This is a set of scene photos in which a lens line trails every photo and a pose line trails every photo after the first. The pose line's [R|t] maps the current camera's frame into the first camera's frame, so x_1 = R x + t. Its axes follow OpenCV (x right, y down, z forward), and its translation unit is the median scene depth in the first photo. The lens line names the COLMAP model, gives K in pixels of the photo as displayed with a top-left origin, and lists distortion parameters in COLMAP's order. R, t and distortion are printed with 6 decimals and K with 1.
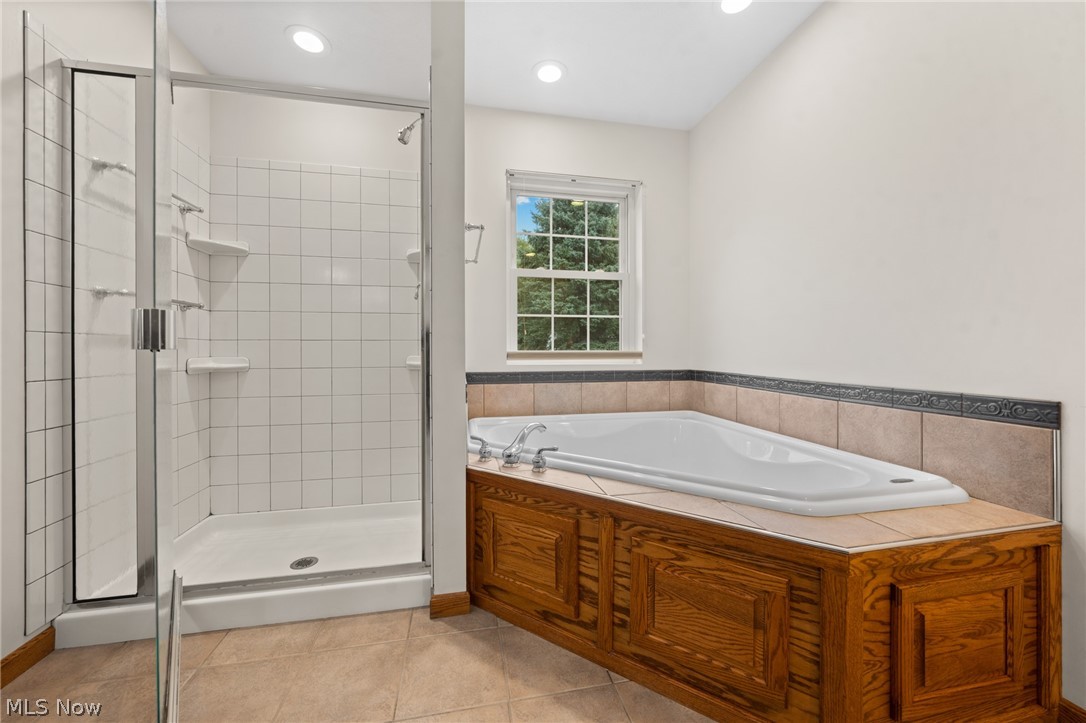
lens RADIAL K [[387.1, 0, 541.7], [0, 387.1, 355.4], [0, 0, 1]] dist [0.000454, 0.000216]
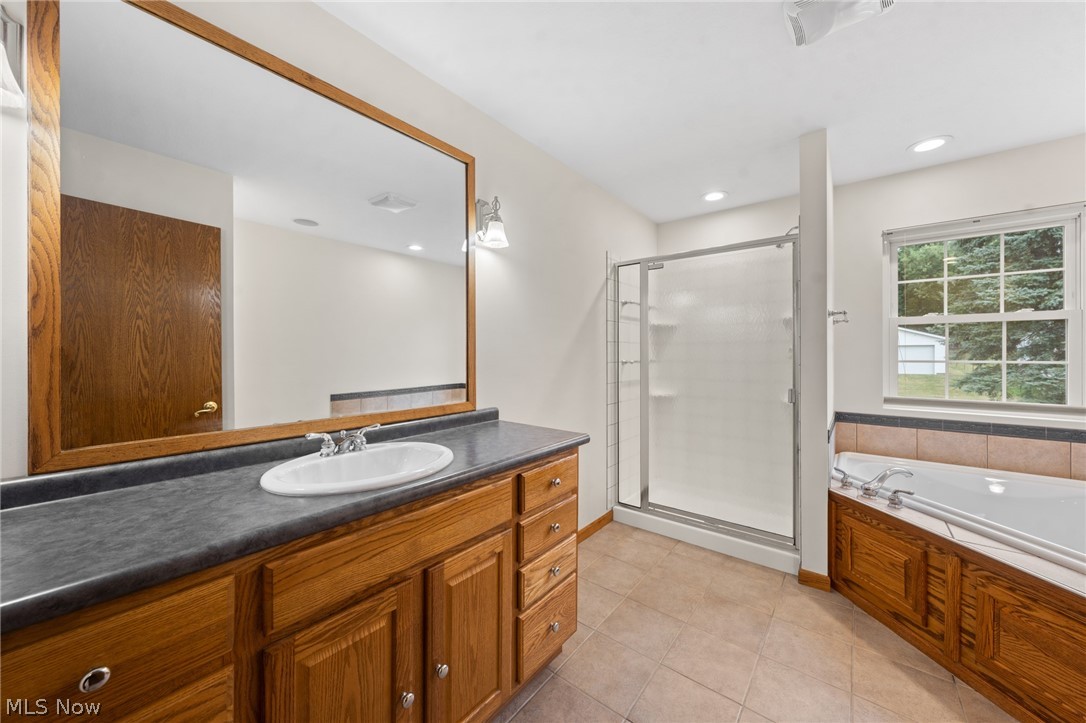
lens RADIAL K [[387.1, 0, 545.3], [0, 387.1, 355.7], [0, 0, 1]] dist [0.000454, 0.000216]
pose [[0.624933, -0.003028, -0.780672, 0.284004], [0.001063, 0.999995, -0.003028, -0.207432], [0.780677, 0.001062, 0.624933, -0.735246]]
